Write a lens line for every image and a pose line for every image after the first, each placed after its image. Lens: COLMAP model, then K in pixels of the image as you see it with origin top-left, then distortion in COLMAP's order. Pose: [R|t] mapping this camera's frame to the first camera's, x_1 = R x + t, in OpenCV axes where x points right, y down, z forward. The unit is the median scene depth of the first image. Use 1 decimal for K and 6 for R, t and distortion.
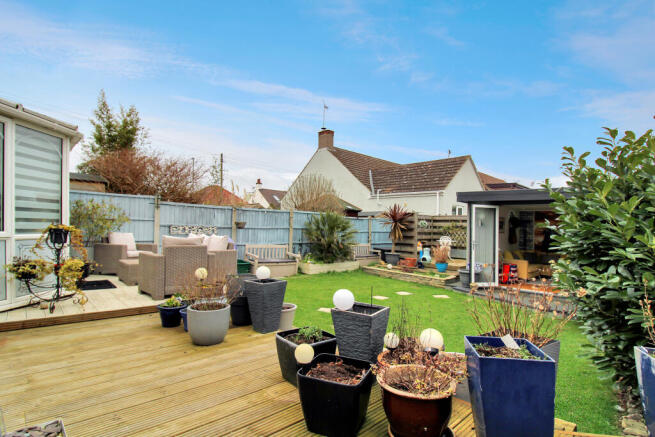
lens RADIAL K [[314.2, 0, 326.8], [0, 314.2, 222.3], [0, 0, 1]] dist [-0.016141, -0.005447]
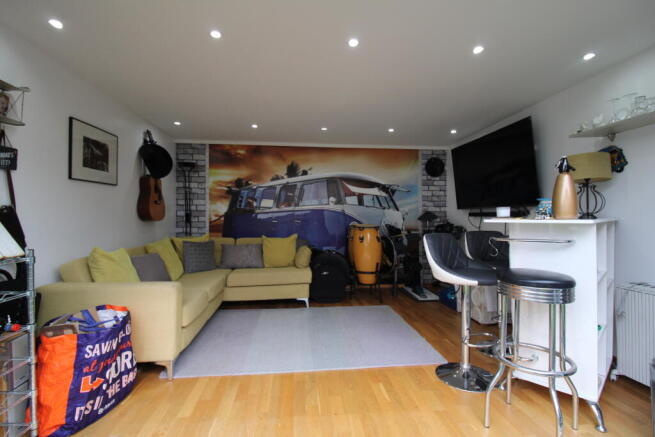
lens RADIAL K [[314.2, 0, 328.3], [0, 314.2, 214.2], [0, 0, 1]] dist [-0.016141, -0.005447]
pose [[0.589957, -0.014826, 0.807299, 0.387625], [0.006295, 0.999885, 0.013763, 0.051849], [-0.807410, -0.003037, 0.589983, 0.572391]]
